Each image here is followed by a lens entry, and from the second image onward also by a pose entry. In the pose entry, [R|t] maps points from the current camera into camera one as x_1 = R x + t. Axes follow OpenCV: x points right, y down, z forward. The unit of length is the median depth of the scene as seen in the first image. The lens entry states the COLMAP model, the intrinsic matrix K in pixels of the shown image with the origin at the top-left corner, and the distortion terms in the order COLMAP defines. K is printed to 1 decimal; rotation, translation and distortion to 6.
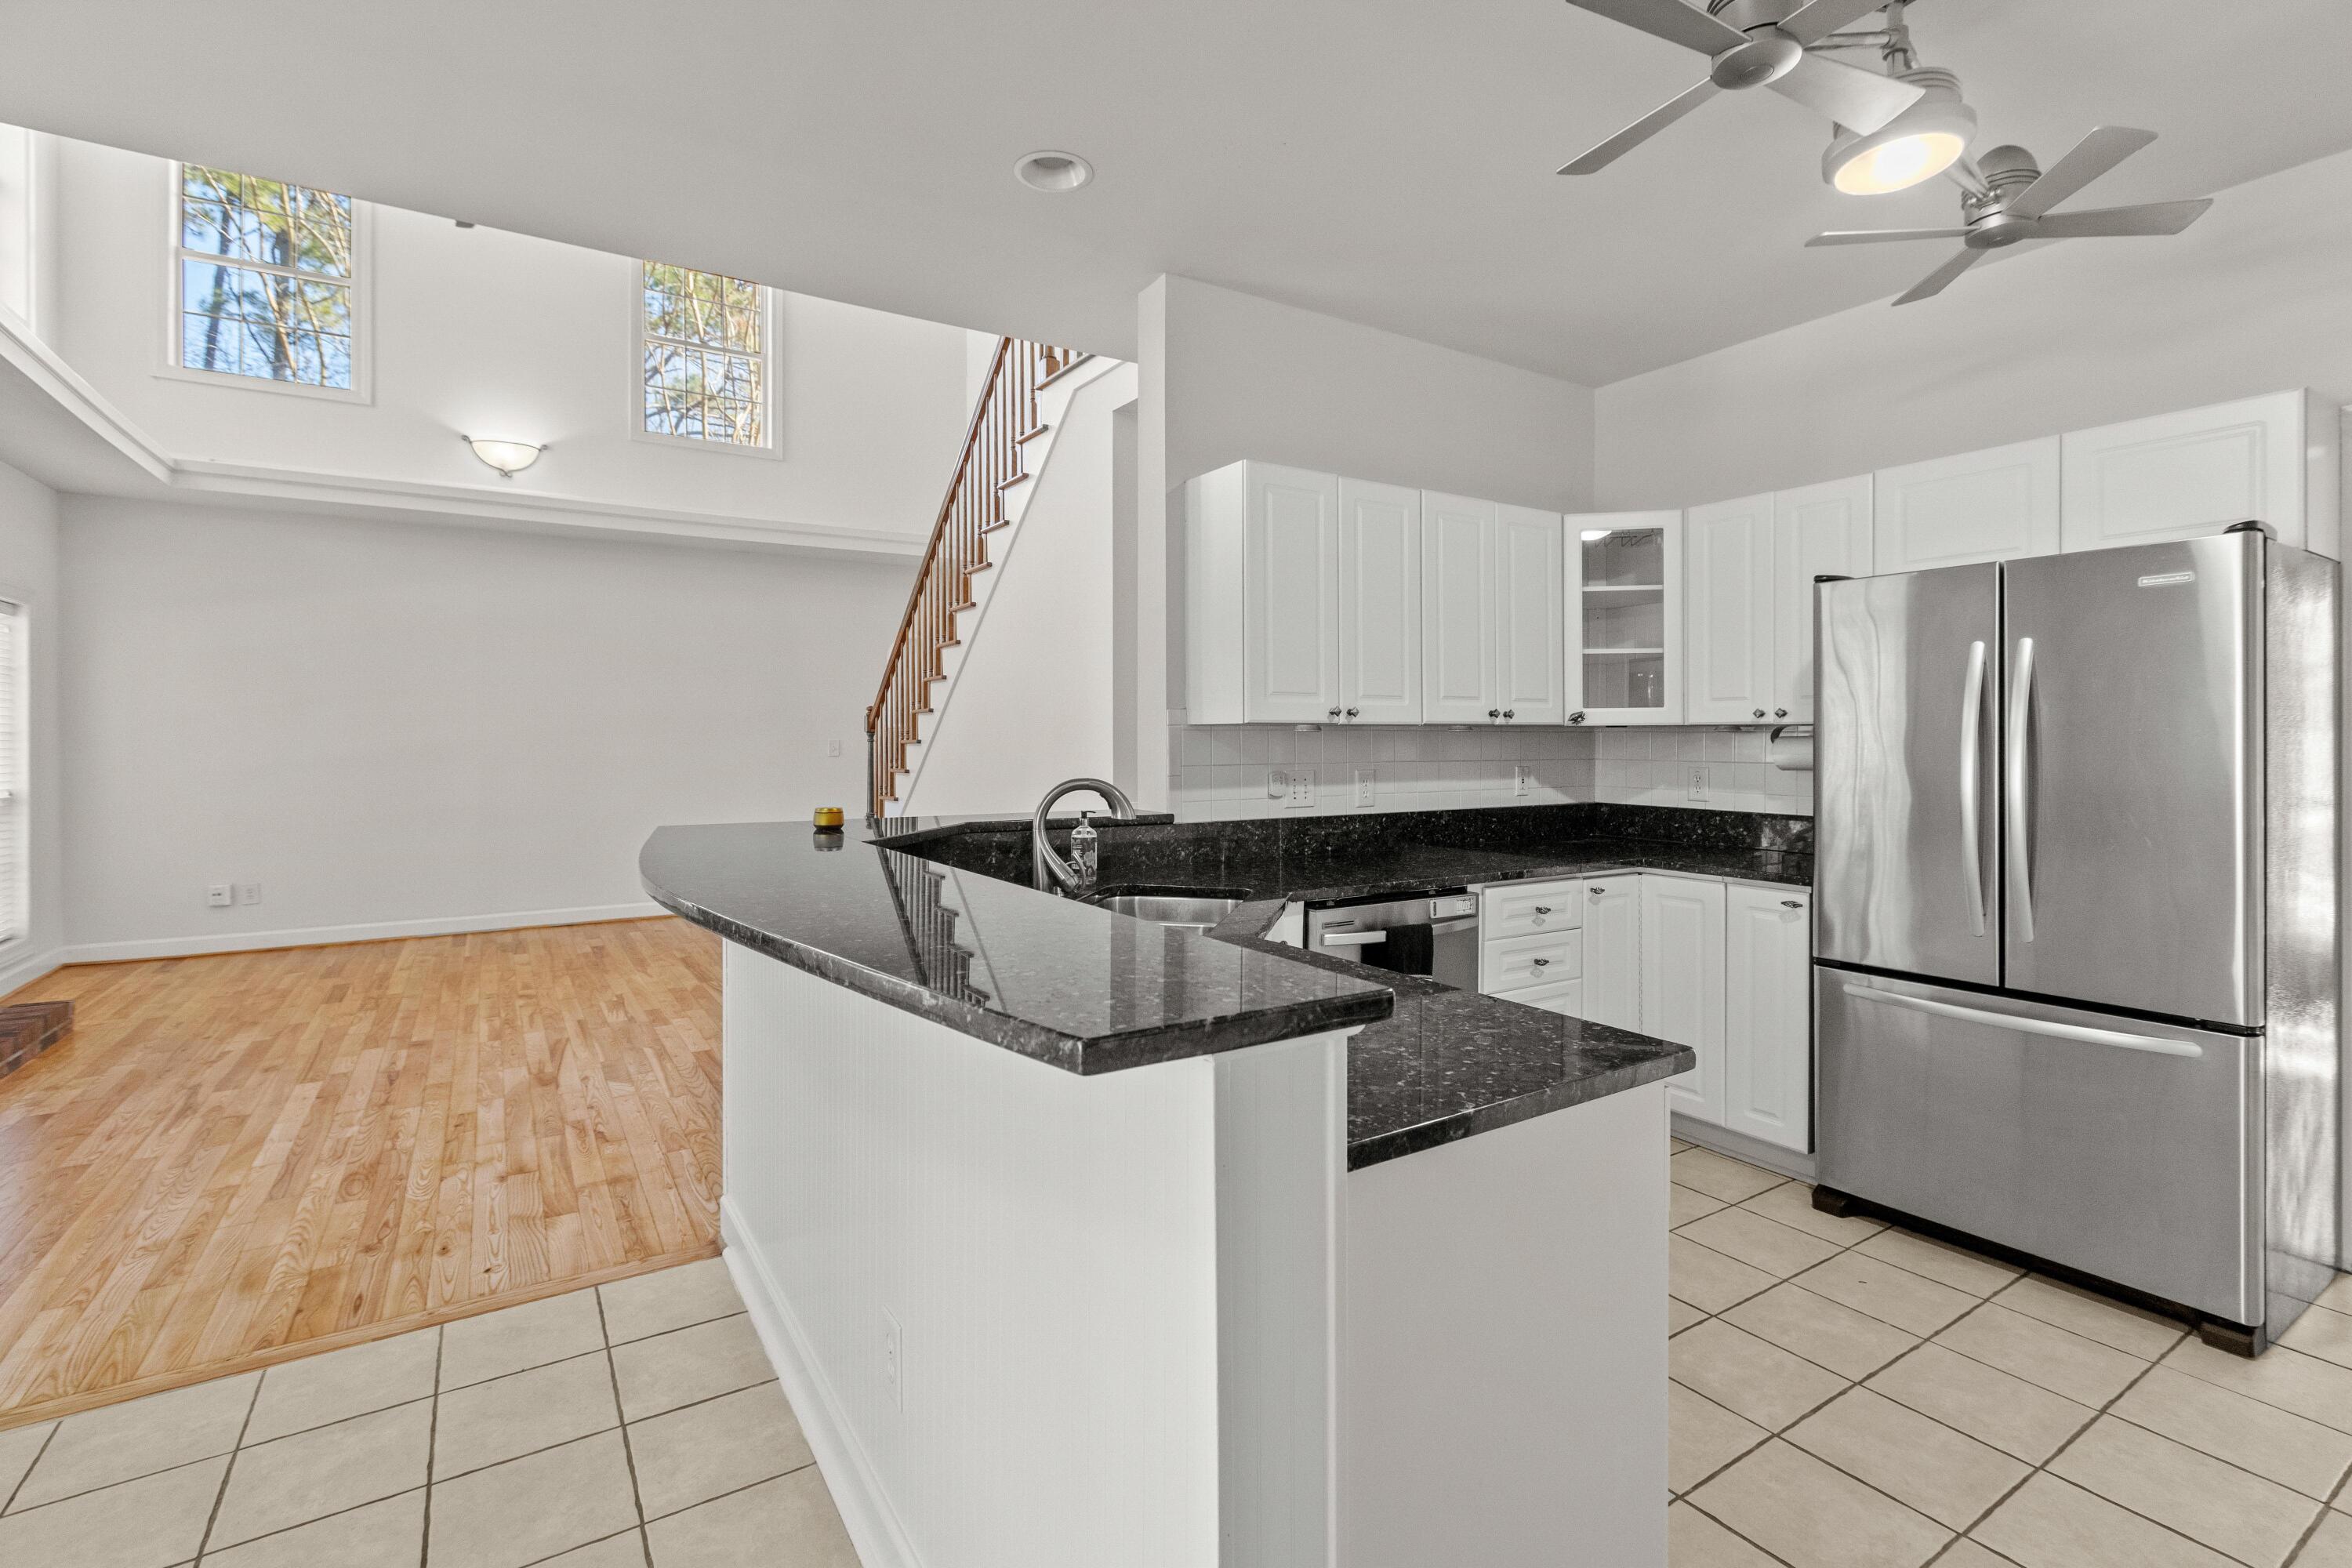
lens RADIAL K [[1079.6, 0, 1181.3], [0, 1079.6, 737.3], [0, 0, 1]] dist [-0.000377, -0.000724]
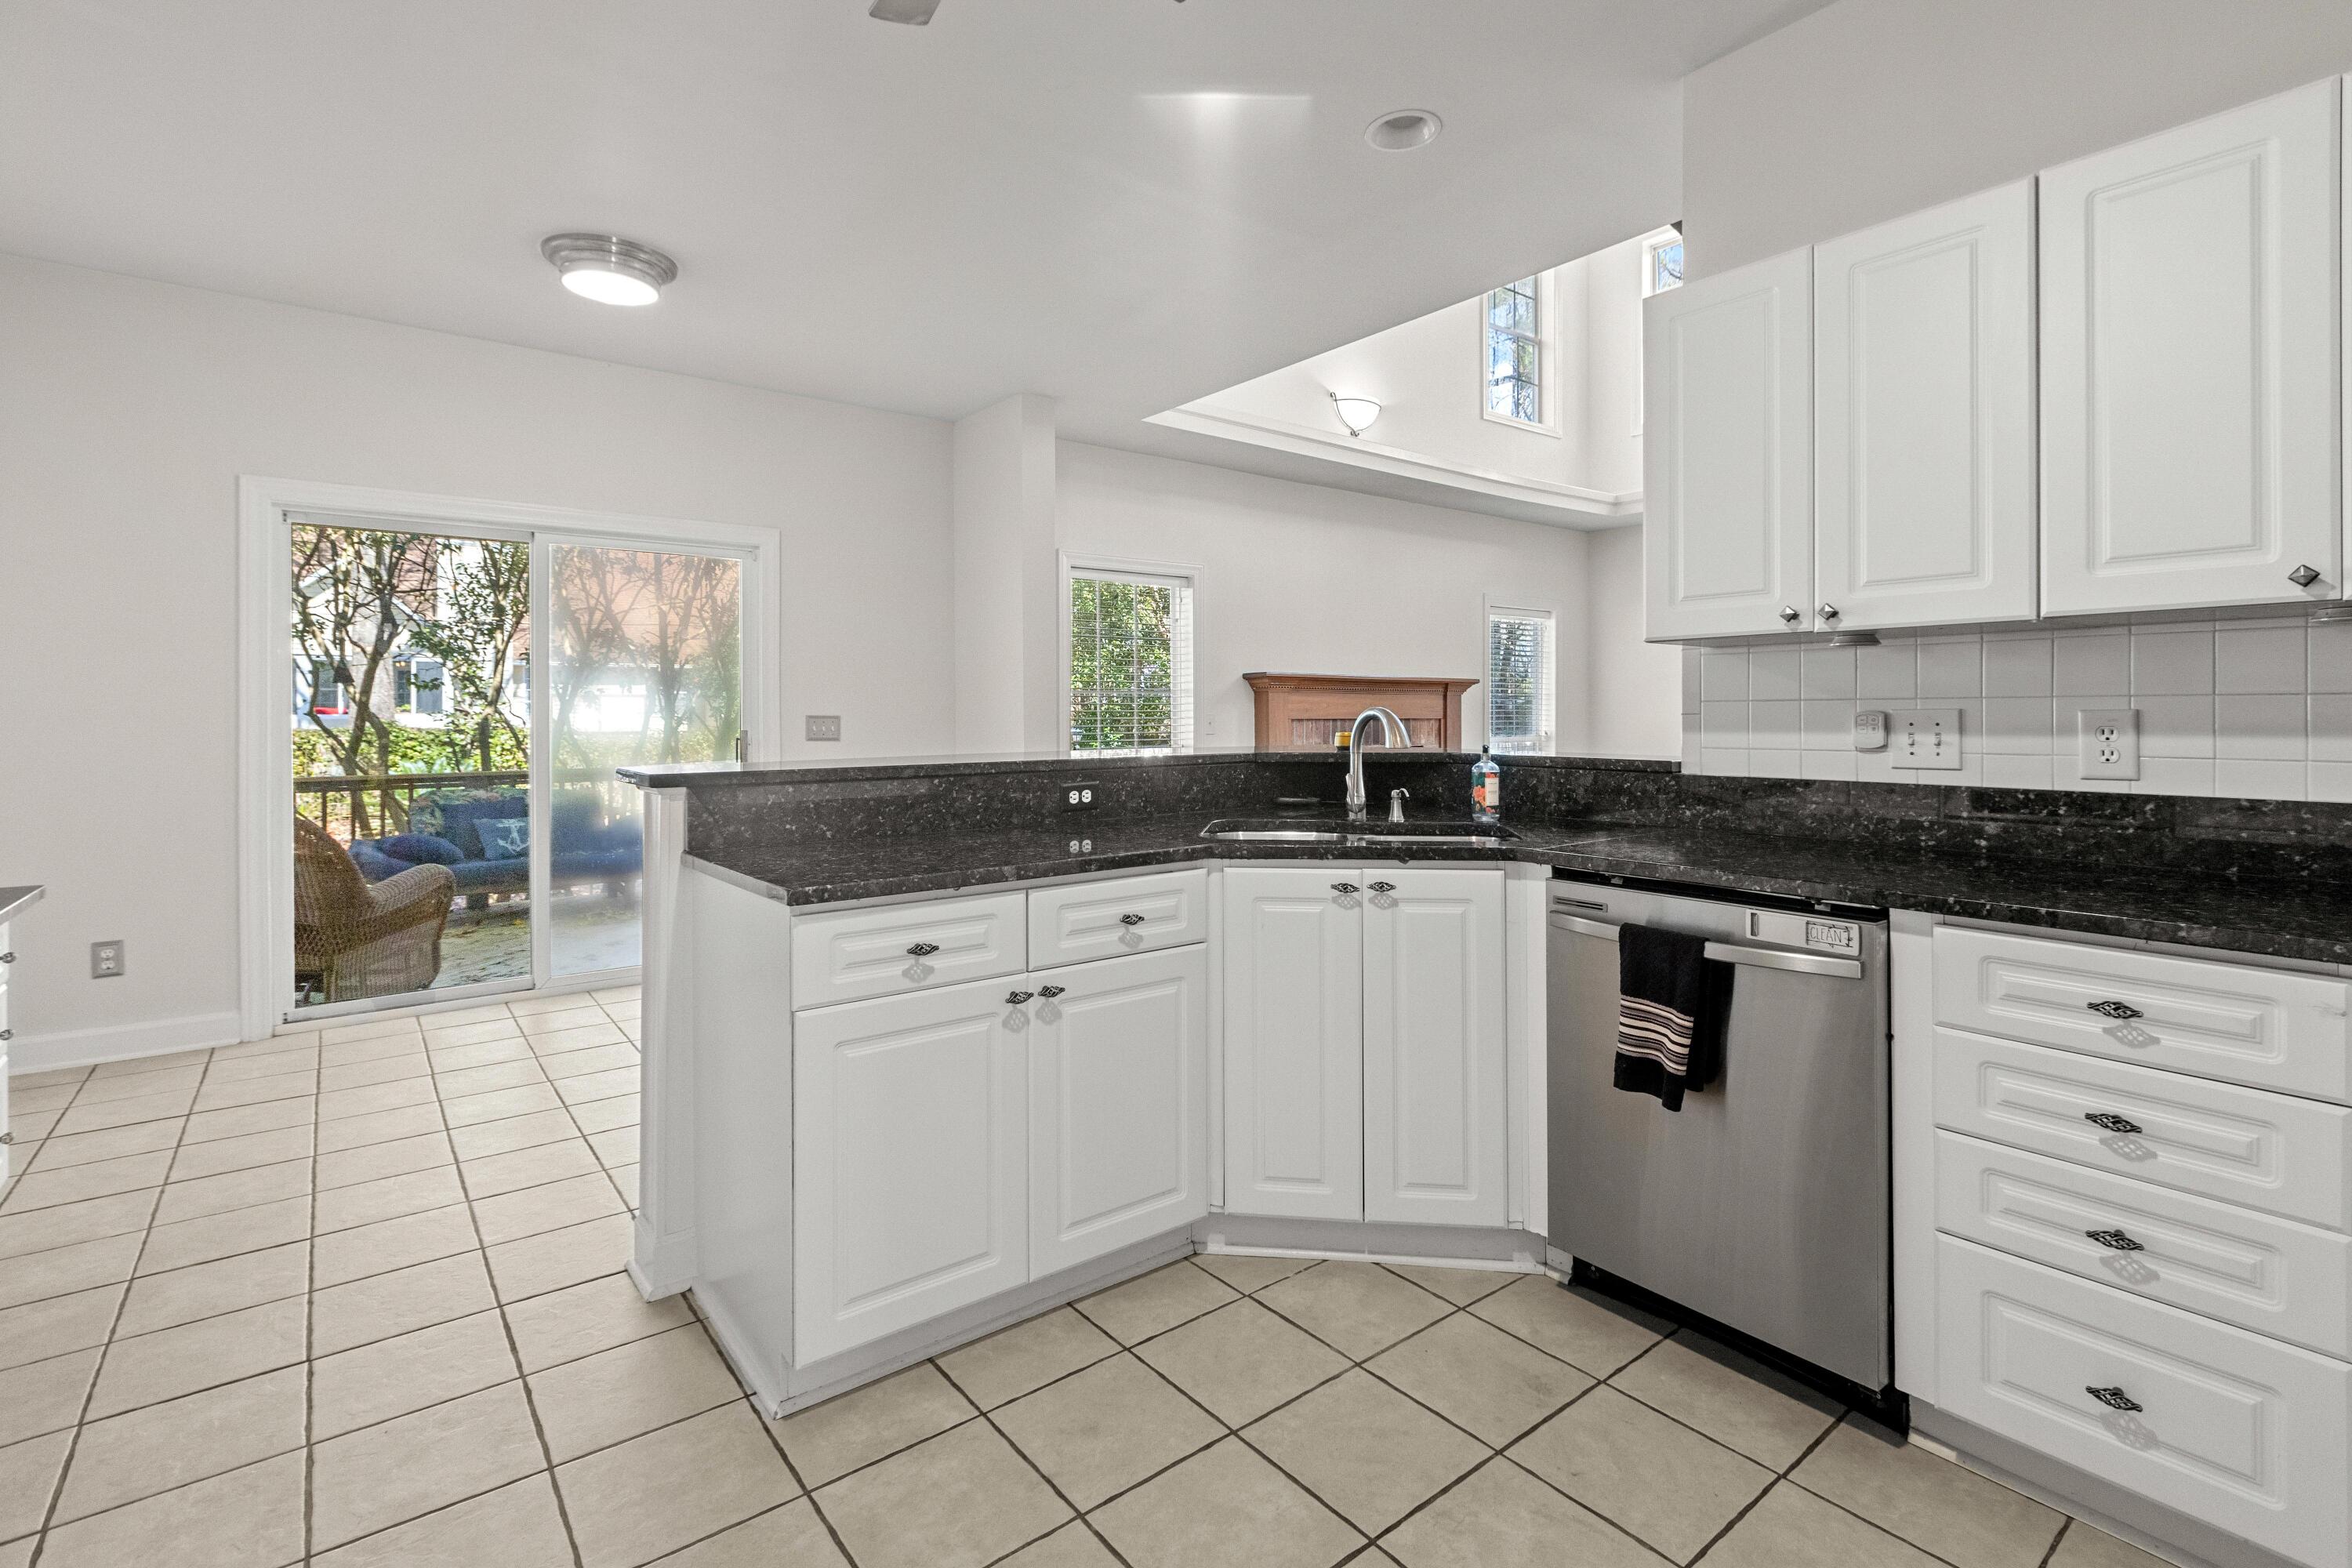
lens RADIAL K [[1072.3, 0, 1161.0], [0, 1072.3, 725.2], [0, 0, 1]] dist [0.001072, -0.001050]
pose [[0.078752, 0.011994, -0.996822, 0.748794], [0.005910, 0.999904, 0.012498, 0.032335], [0.996877, -0.006876, 0.078673, 0.563286]]
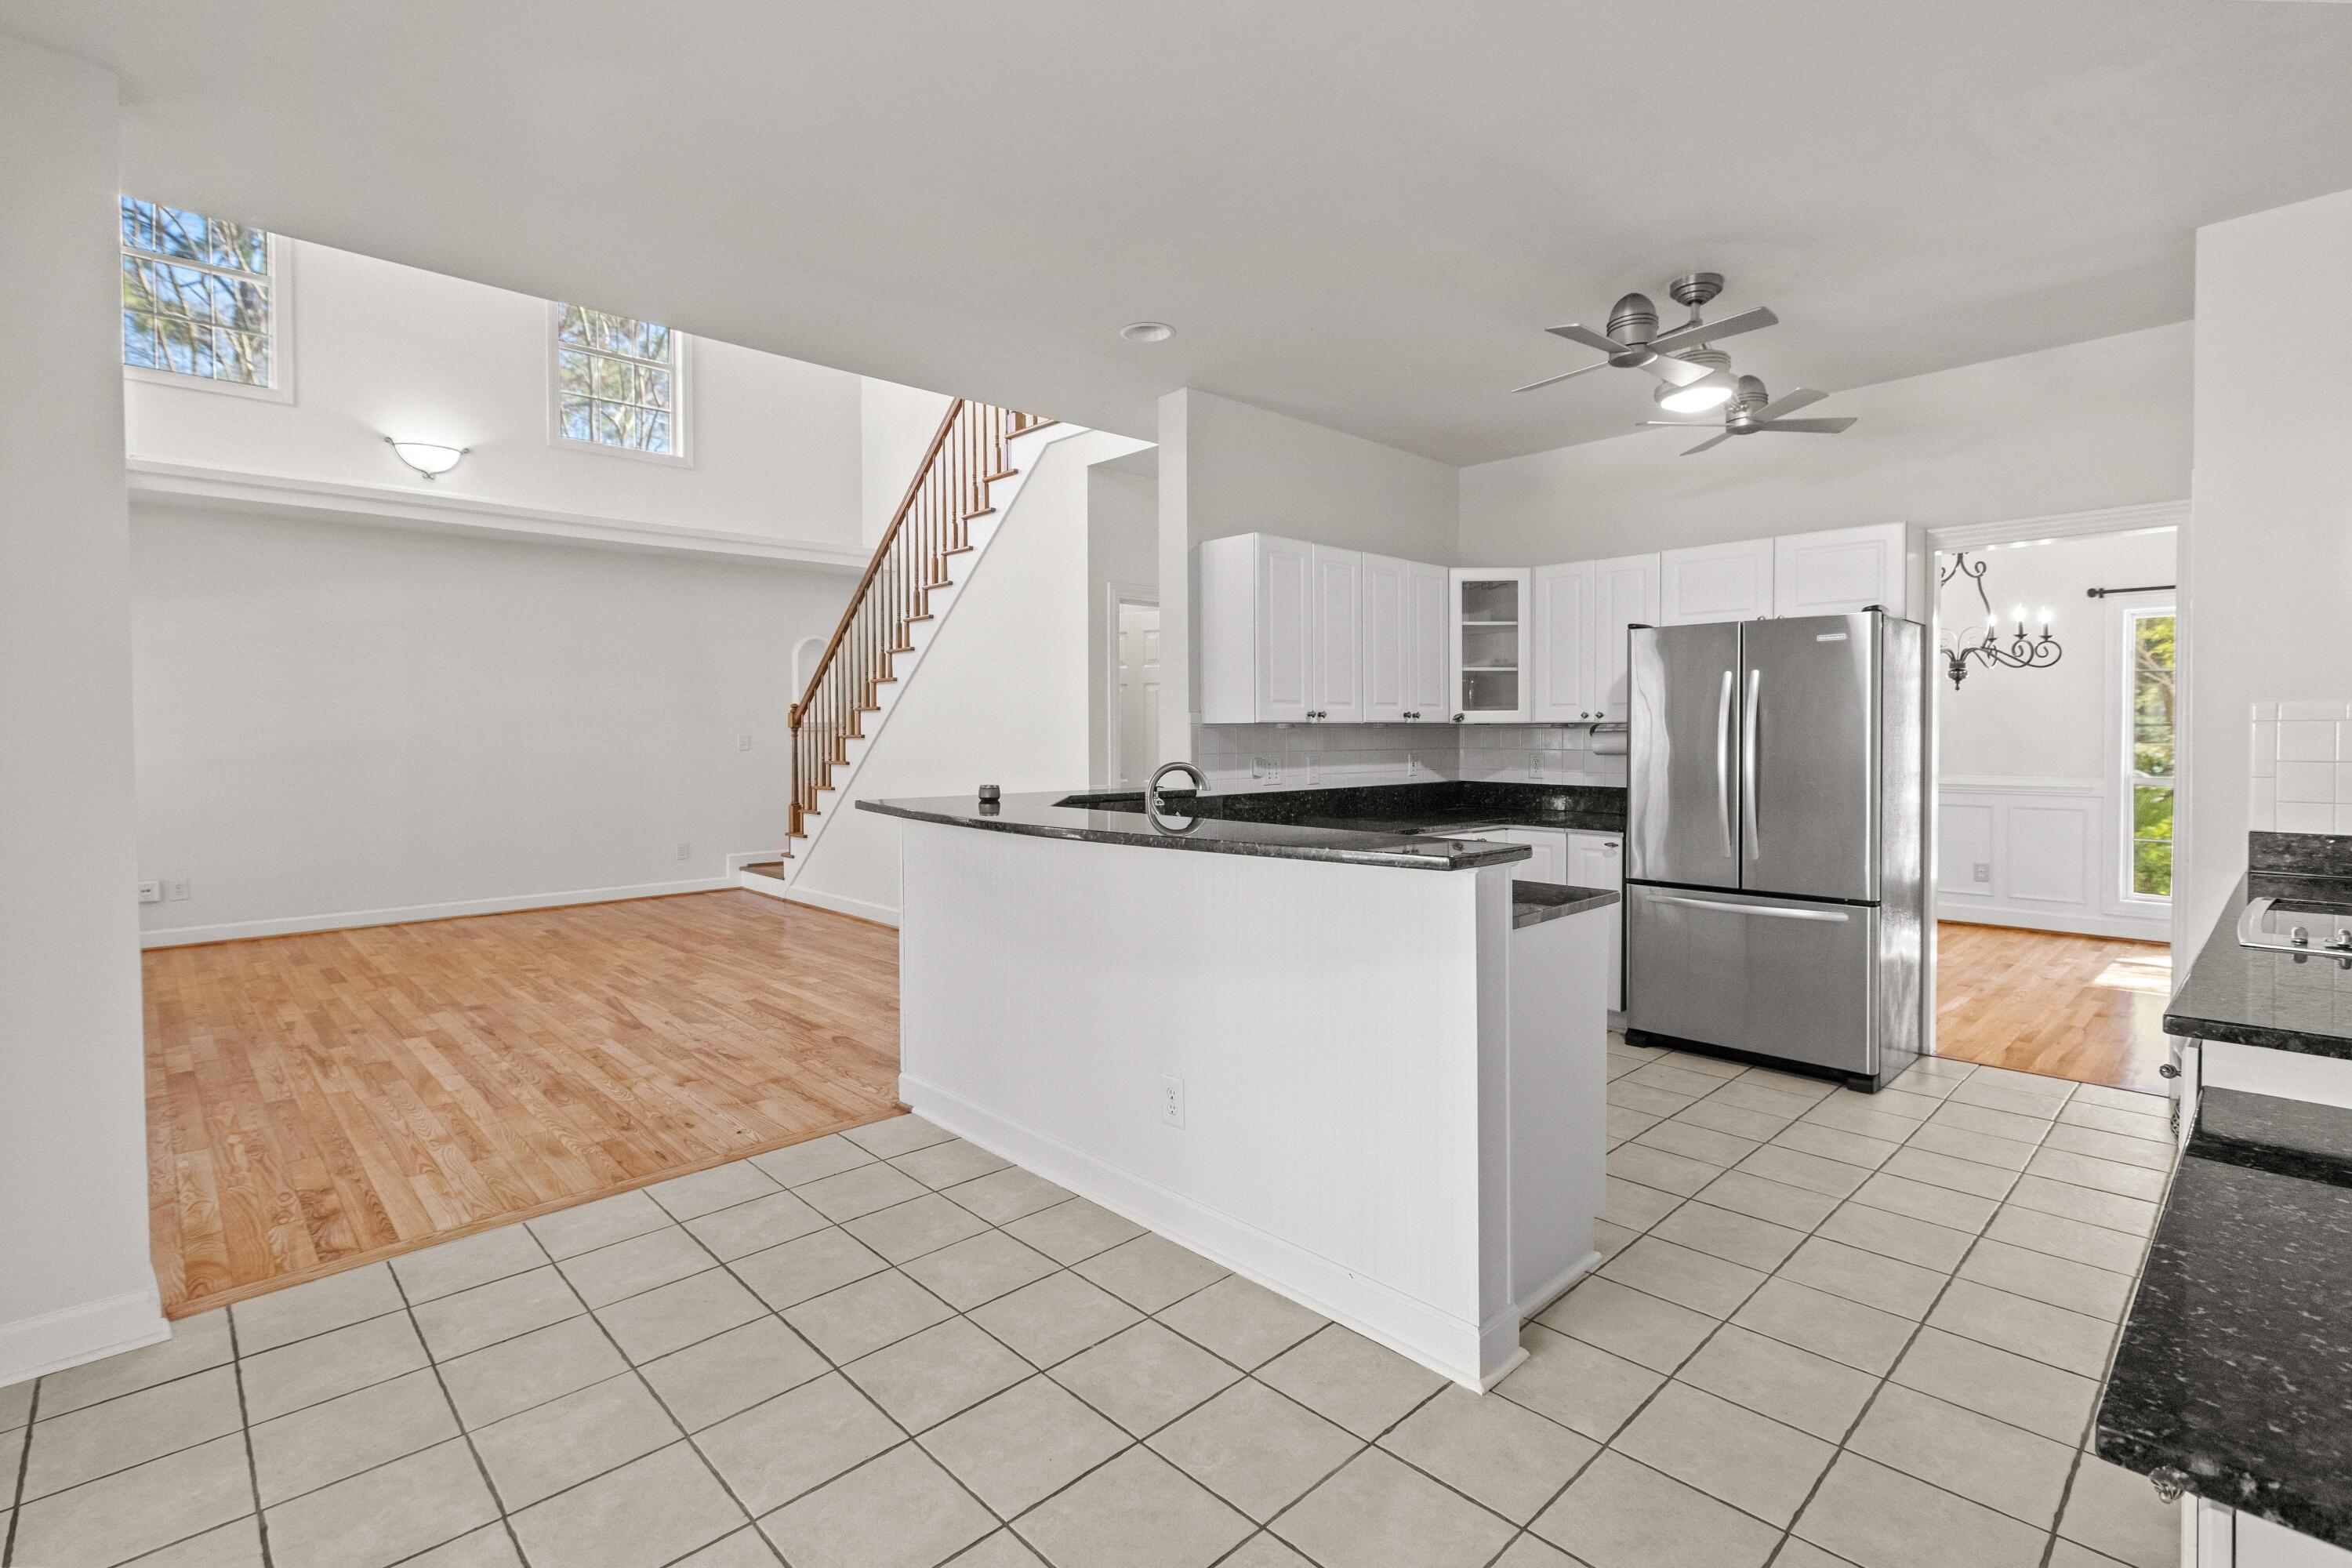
lens RADIAL K [[1090.5, 0, 1162.6], [0, 1090.5, 745.3], [0, 0, 1]] dist [0.000335, -0.000336]
pose [[0.983082, -0.004598, 0.183109, -0.300056], [0.002020, 0.999896, 0.014262, -0.004321], [-0.183155, -0.013650, 0.982989, -0.341385]]
